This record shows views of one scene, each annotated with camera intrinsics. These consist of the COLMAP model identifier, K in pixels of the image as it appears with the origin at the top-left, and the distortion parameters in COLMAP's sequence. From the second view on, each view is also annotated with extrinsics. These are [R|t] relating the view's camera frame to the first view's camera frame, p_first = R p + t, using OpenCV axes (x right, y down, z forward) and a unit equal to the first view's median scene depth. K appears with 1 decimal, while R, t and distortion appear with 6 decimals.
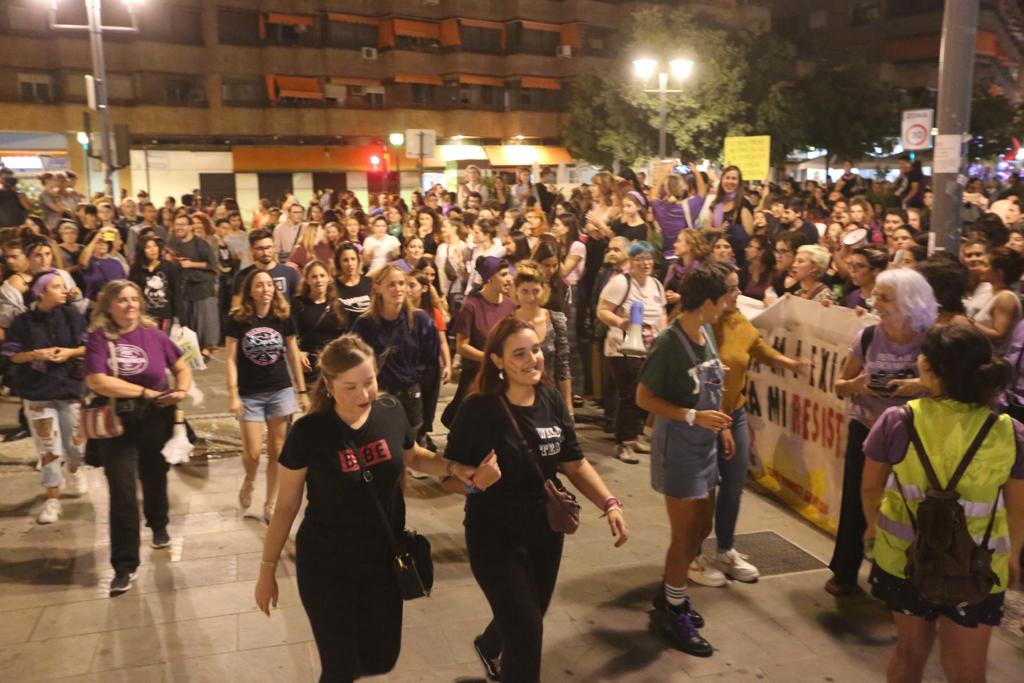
lens RADIAL K [[948.7, 0, 512.0], [0, 948.7, 341.5], [0, 0, 1]] dist [0.000058, 0.112594]
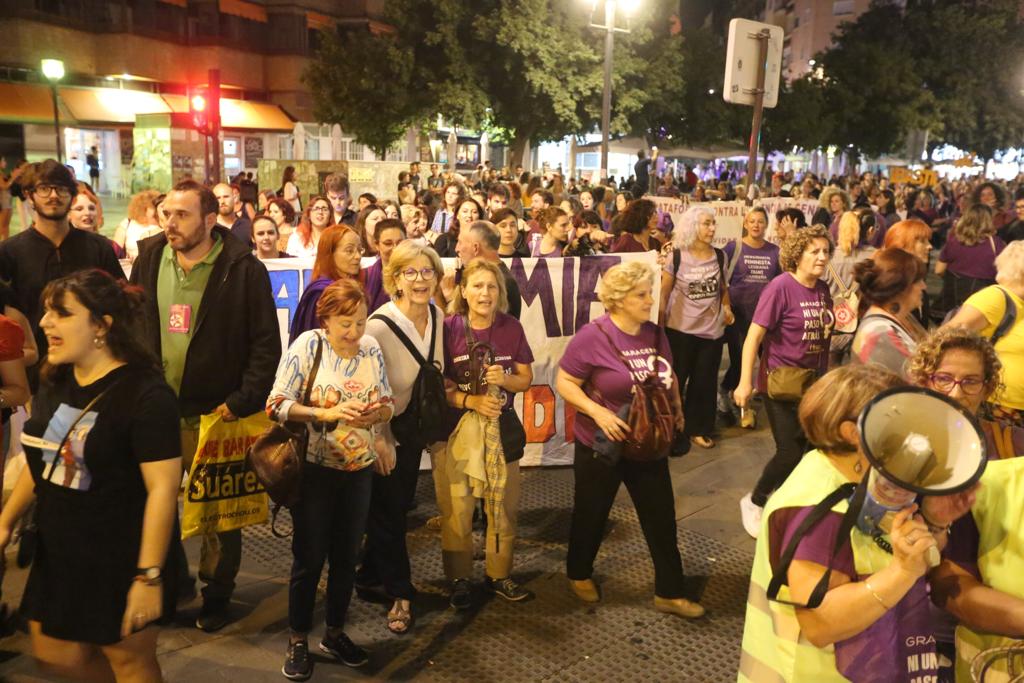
lens RADIAL K [[948.7, 0, 512.0], [0, 948.7, 341.5], [0, 0, 1]] dist [0.000058, 0.112594]
pose [[0.880305, -0.048109, 0.471962, -0.196131], [0.034809, 0.998713, 0.036877, -0.066598], [-0.473129, -0.016034, 0.880847, 0.402905]]
